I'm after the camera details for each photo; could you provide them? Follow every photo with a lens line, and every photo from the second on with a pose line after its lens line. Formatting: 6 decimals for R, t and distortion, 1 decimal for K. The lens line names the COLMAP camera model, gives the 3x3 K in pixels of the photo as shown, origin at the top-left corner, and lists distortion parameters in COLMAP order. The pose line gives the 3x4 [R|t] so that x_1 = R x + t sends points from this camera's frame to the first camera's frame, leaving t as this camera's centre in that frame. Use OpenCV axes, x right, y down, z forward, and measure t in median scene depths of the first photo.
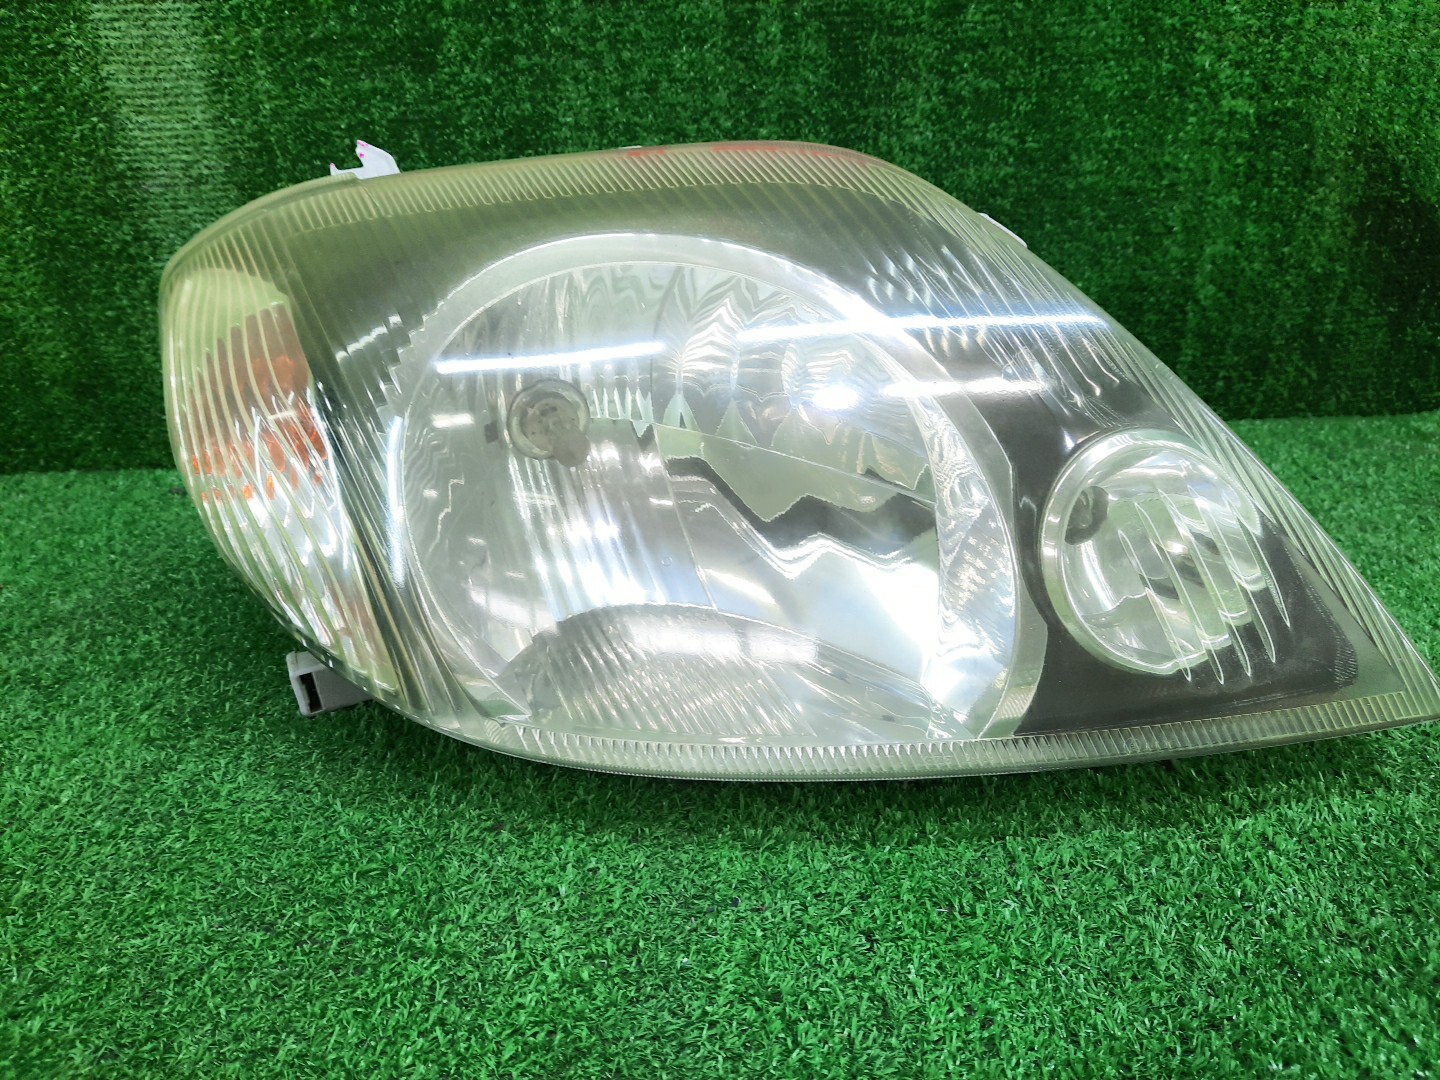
lens RADIAL K [[1121.2, 0, 717.3], [0, 1121.2, 553.9], [0, 0, 1]] dist [0.004588, -0.007268]
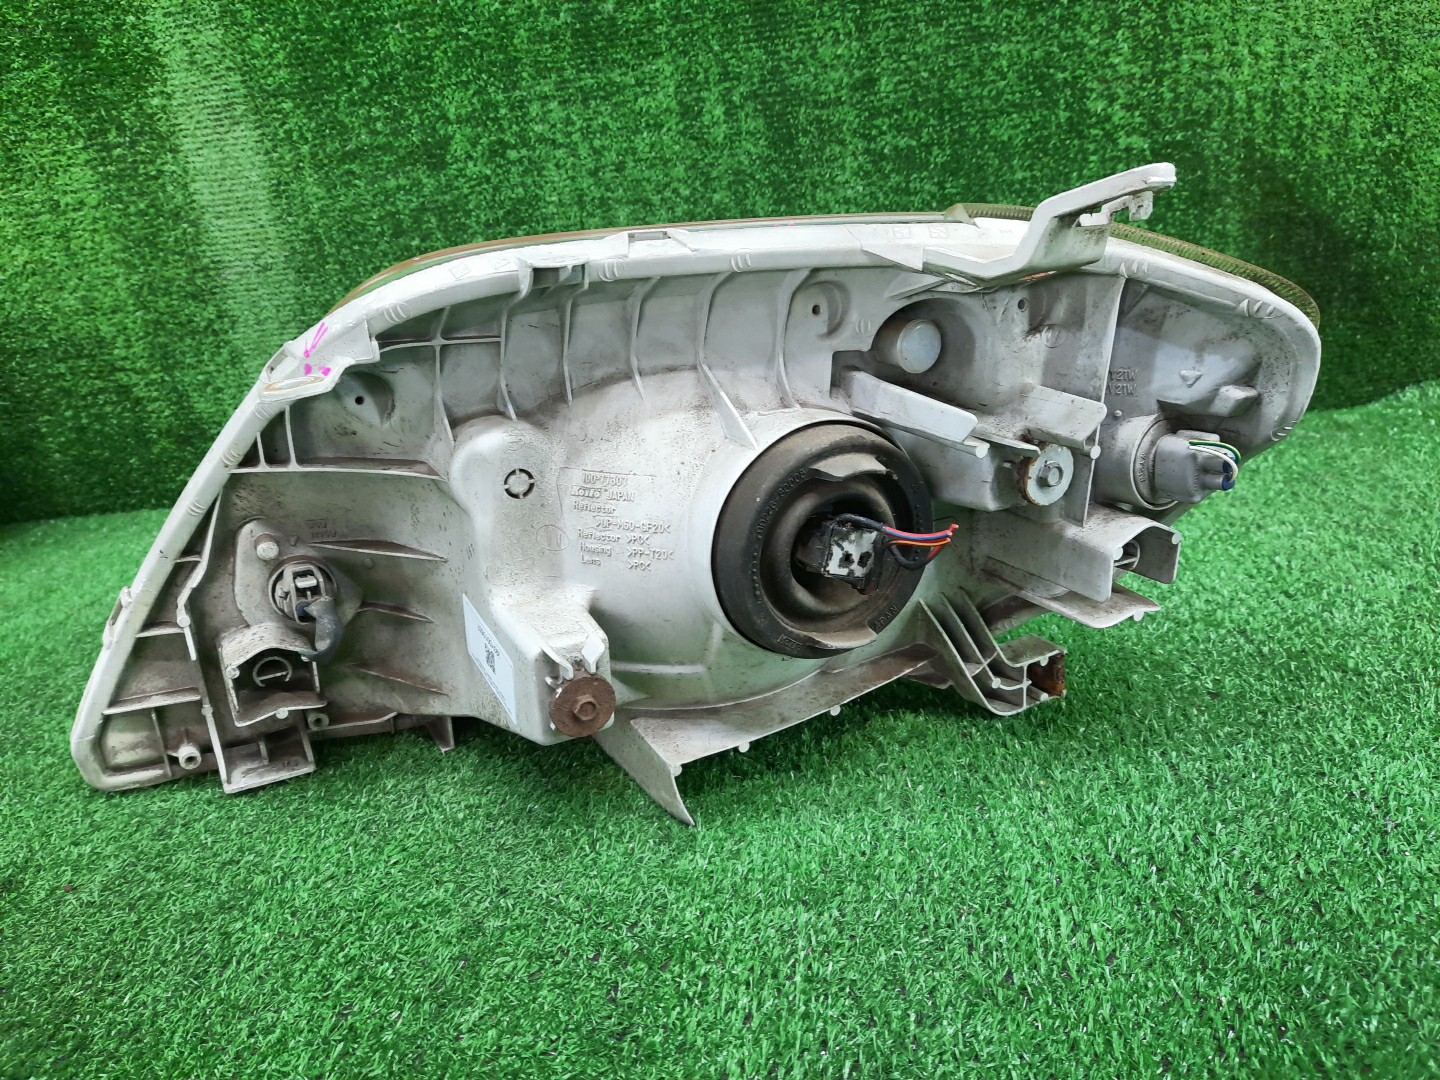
lens RADIAL K [[1137.3, 0, 713.5], [0, 1137.3, 545.7], [0, 0, 1]] dist [0.020553, -0.030642]
pose [[0.991332, -0.034201, -0.126851, 0.185243], [0.026194, 0.997589, -0.064260, 0.071263], [0.128743, 0.060380, 0.989838, -0.175163]]
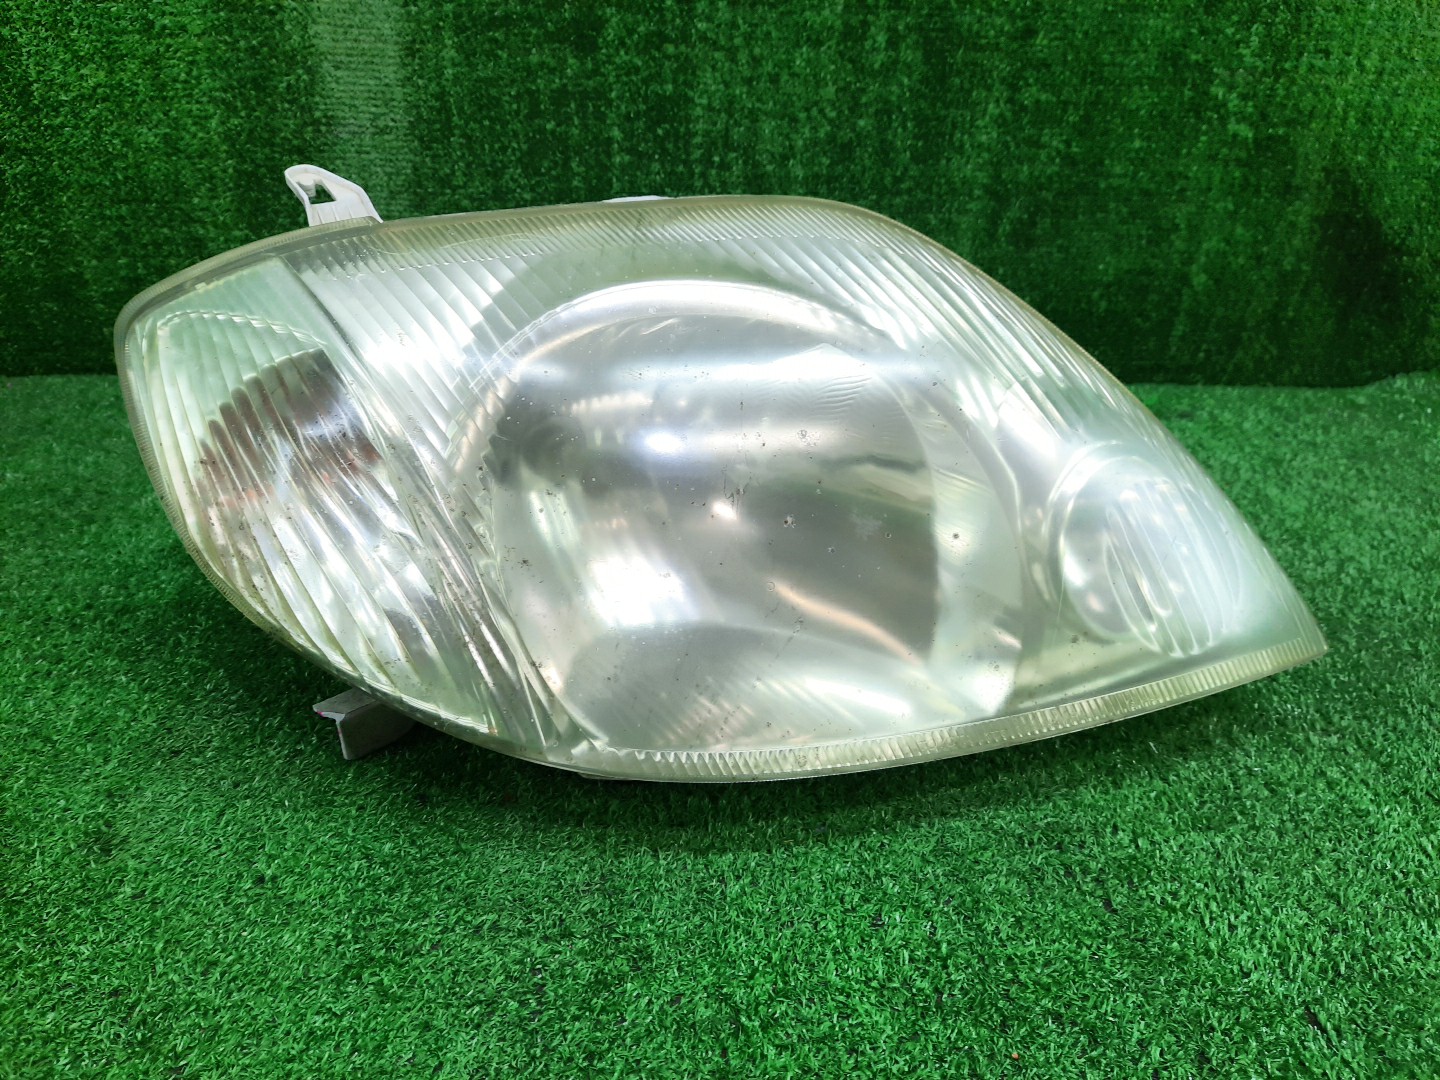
lens RADIAL K [[1139.9, 0, 718.3], [0, 1139.9, 565.0], [0, 0, 1]] dist [0.006668, -0.009671]
pose [[0.994869, 0.038970, 0.093360, -0.214821], [-0.044810, 0.997113, 0.061294, 0.027383], [-0.090702, -0.065163, 0.993744, -0.236361]]
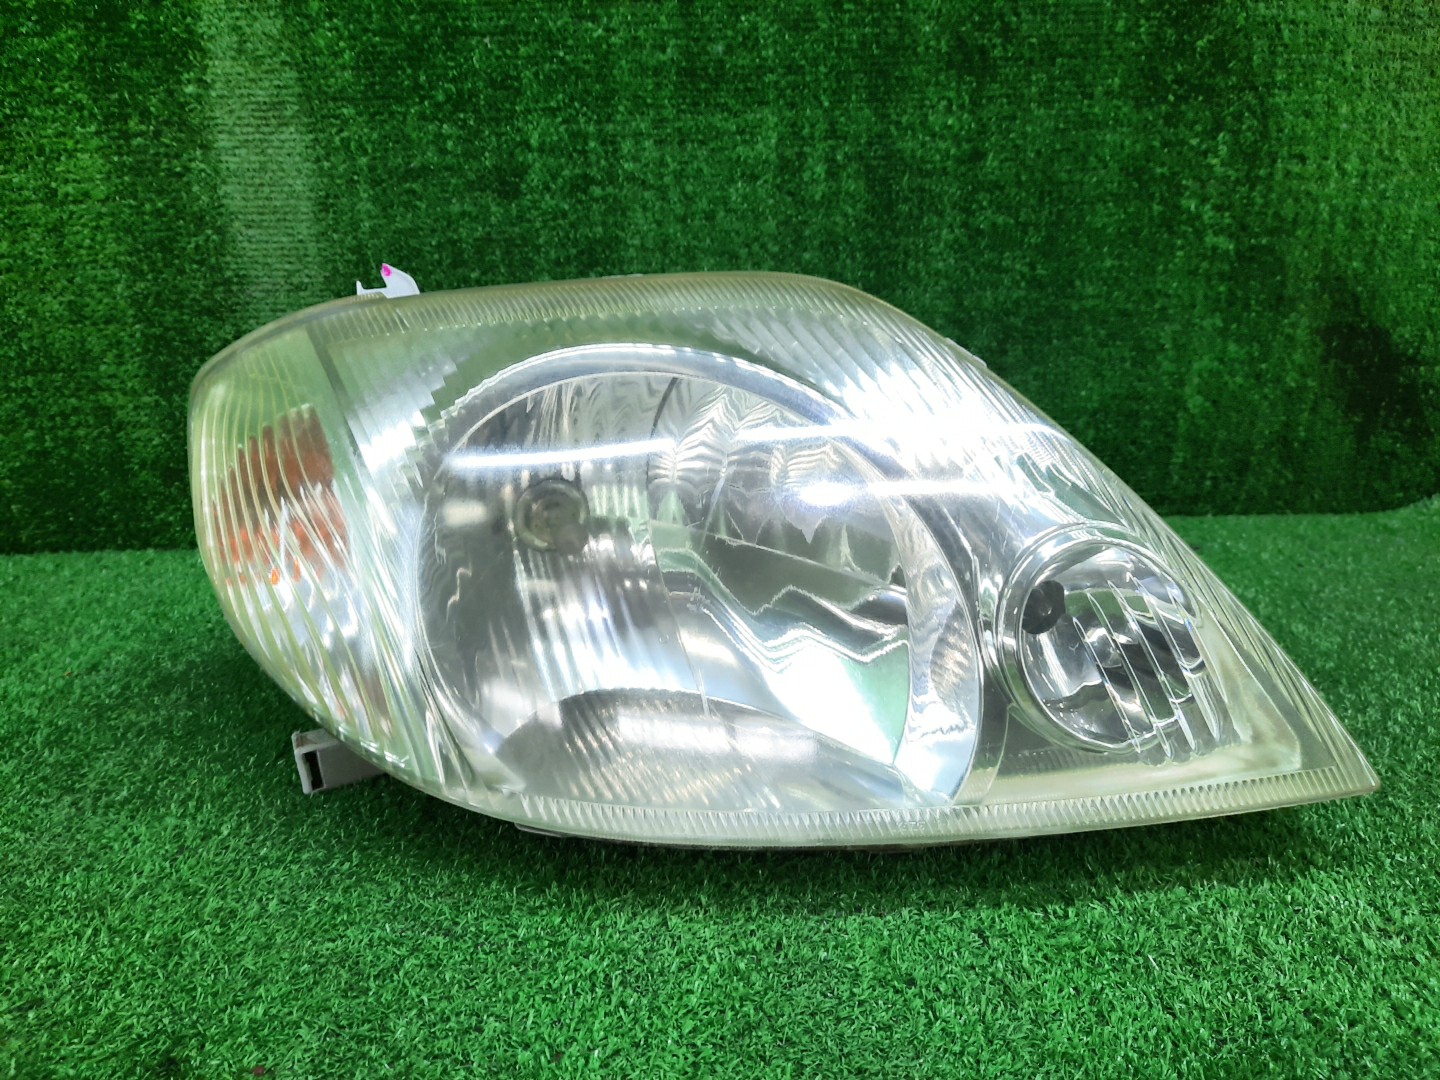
lens RADIAL K [[1130.8, 0, 718.2], [0, 1130.8, 538.2], [0, 0, 1]] dist [0.024584, -0.038546]
pose [[0.999045, 0.011009, 0.042286, -0.096678], [-0.006227, 0.993732, -0.111614, 0.034579], [-0.043250, 0.111245, 0.992852, -0.099145]]
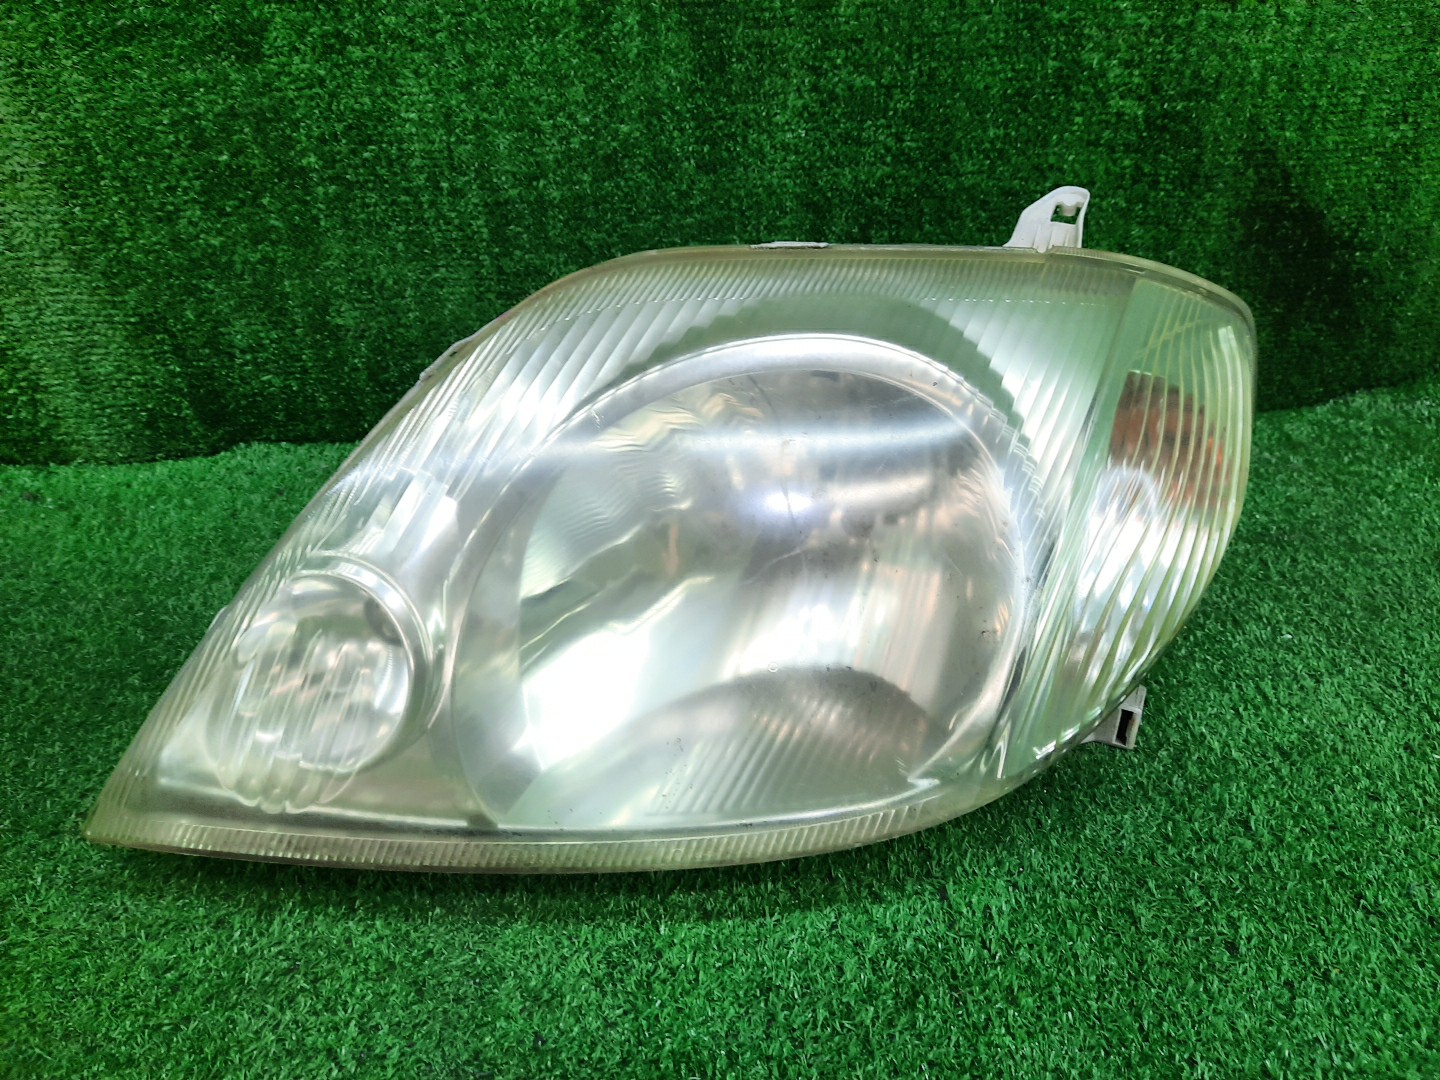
lens RADIAL K [[1118.6, 0, 728.6], [0, 1118.6, 558.8], [0, 0, 1]] dist [0.005996, -0.010843]
pose [[0.999483, 0.003899, 0.031924, 0.104233], [-0.009136, 0.986151, 0.165599, -0.184656], [-0.030836, -0.165805, 0.985676, 0.015144]]
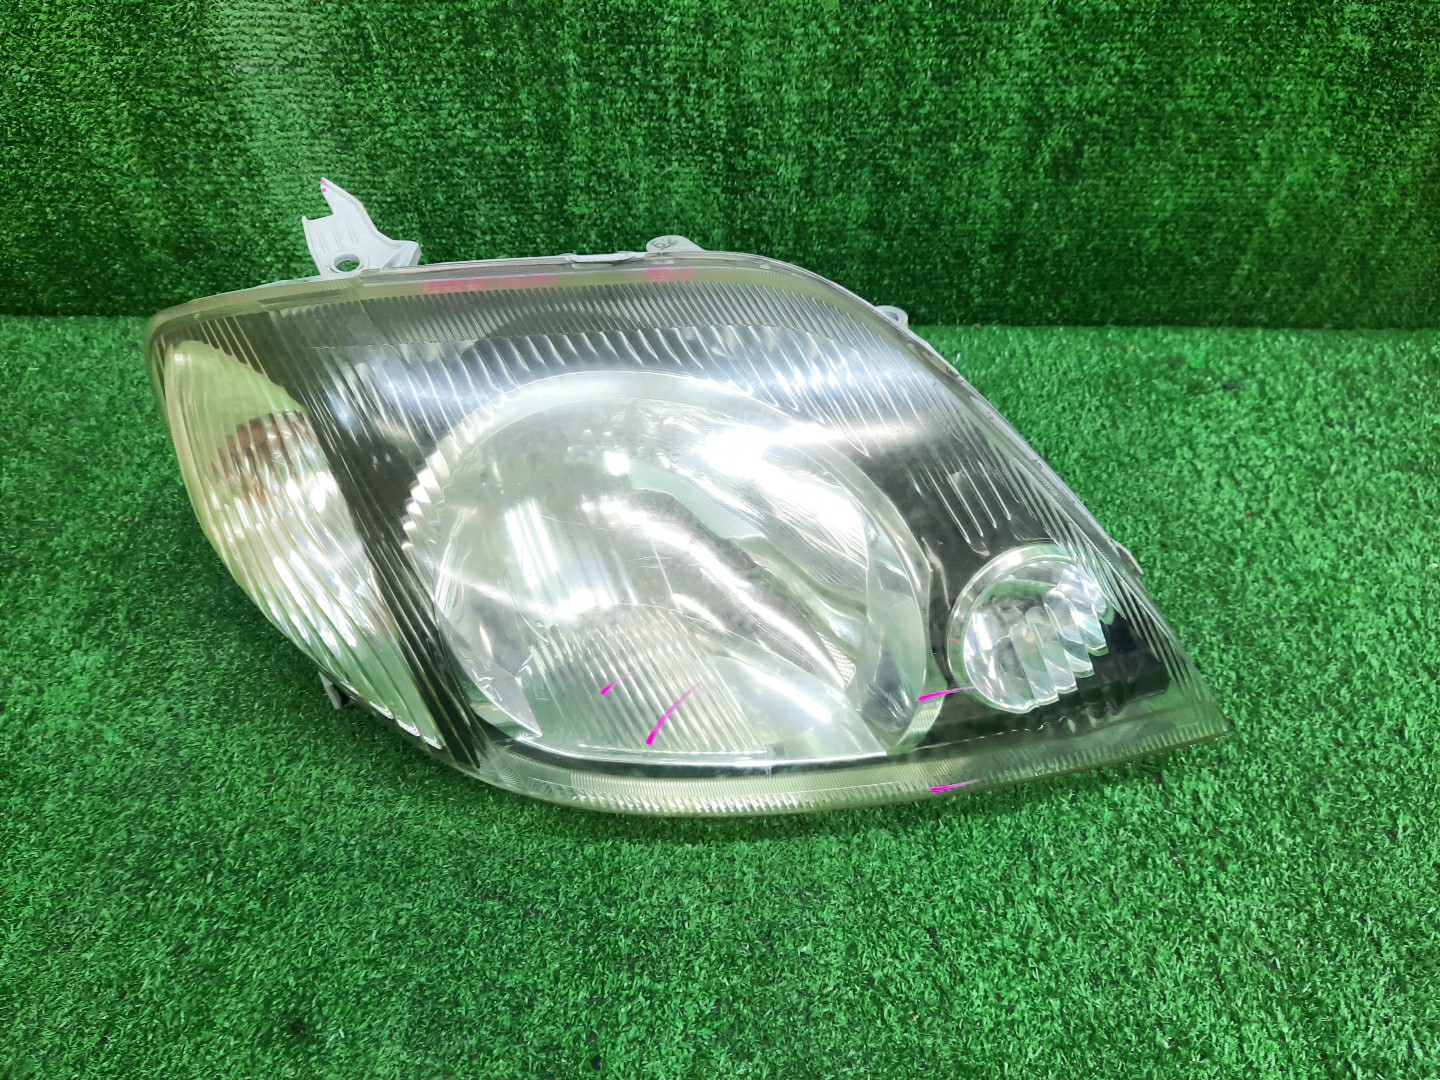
lens RADIAL K [[1129.6, 0, 714.8], [0, 1129.6, 581.0], [0, 0, 1]] dist [0.001328, -0.002873]
pose [[0.998015, 0.051835, 0.035758, -0.109949], [-0.061269, 0.930473, 0.361200, -0.296733], [-0.014549, -0.362674, 0.931802, -0.088112]]
